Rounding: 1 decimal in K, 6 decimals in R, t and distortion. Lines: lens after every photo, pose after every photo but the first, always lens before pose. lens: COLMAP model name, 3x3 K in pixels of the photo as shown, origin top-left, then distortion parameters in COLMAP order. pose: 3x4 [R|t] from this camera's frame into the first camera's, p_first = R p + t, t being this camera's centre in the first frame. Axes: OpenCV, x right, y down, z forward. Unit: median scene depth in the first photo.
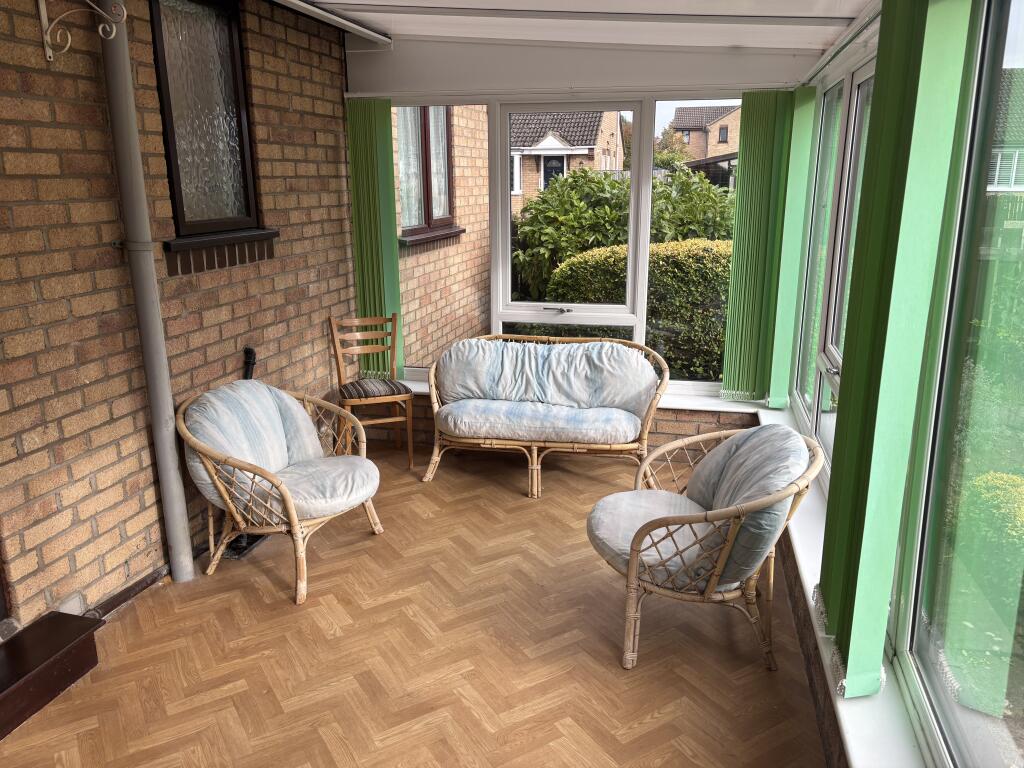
lens RADIAL K [[764.7, 0, 520.0], [0, 764.7, 381.7], [0, 0, 1]] dist [0.048491, -0.047229]
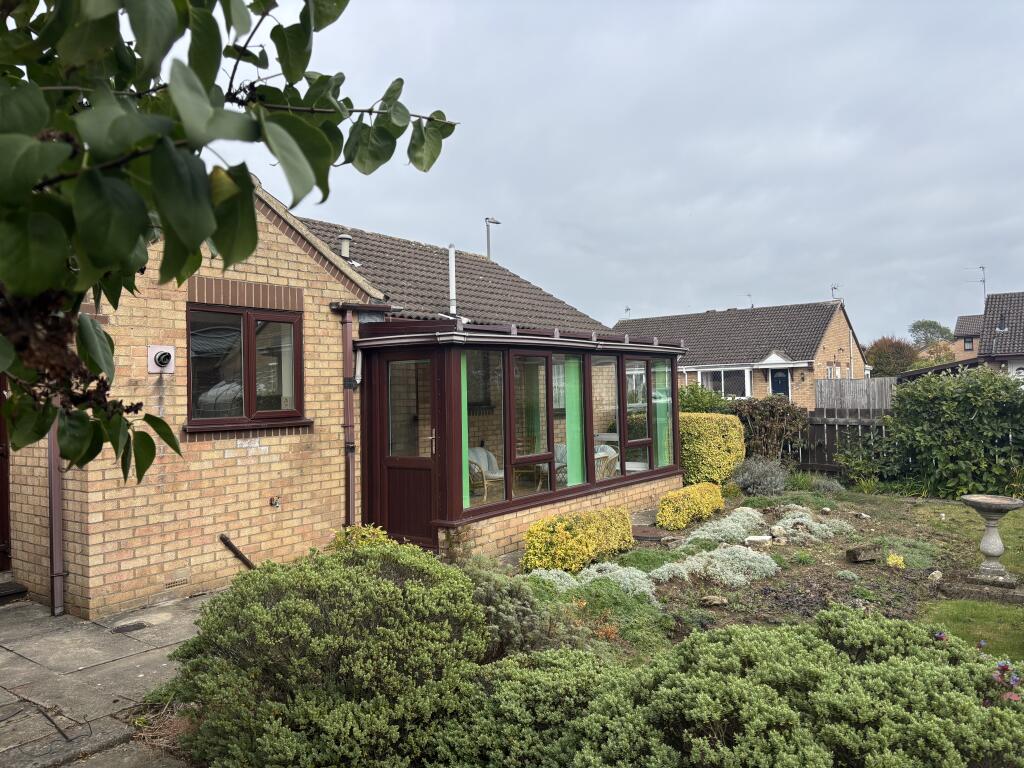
lens RADIAL K [[764.7, 0, 511.3], [0, 764.7, 382.5], [0, 0, 1]] dist [0.048491, -0.047229]
pose [[0.918252, -0.023672, -0.395289, 0.137810], [-0.082030, 0.965189, -0.248357, 0.067618], [0.387408, 0.260479, 0.884345, -0.248173]]
